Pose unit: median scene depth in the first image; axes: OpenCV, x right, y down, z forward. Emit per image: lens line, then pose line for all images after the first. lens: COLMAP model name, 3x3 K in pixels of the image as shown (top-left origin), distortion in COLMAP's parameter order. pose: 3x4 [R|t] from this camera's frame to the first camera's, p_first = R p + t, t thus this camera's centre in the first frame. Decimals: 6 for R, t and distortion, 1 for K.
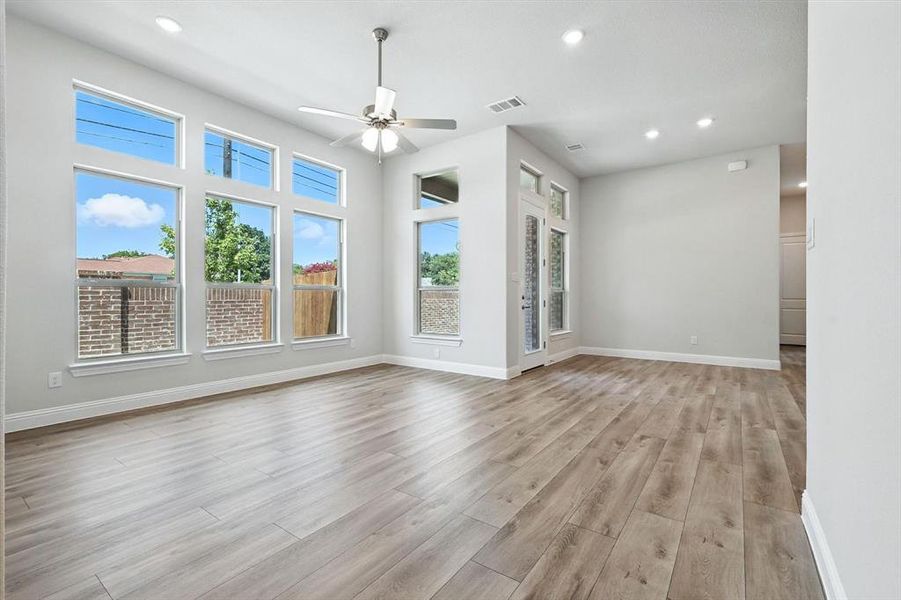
lens RADIAL K [[395.0, 0, 454.5], [0, 395.0, 298.3], [0, 0, 1]] dist [0.004811, -0.000556]
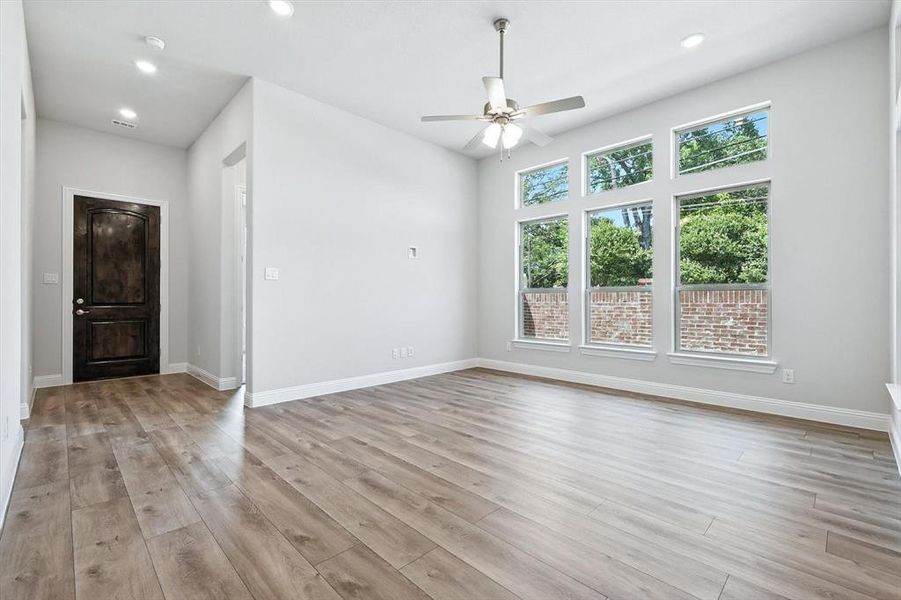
lens RADIAL K [[395.0, 0, 454.0], [0, 395.0, 299.6], [0, 0, 1]] dist [0.004811, -0.000556]
pose [[-0.163959, -0.001711, -0.986466, 0.696977], [-0.000338, 0.999999, -0.001679, -0.003244], [0.986467, 0.000058, -0.163959, 0.941846]]
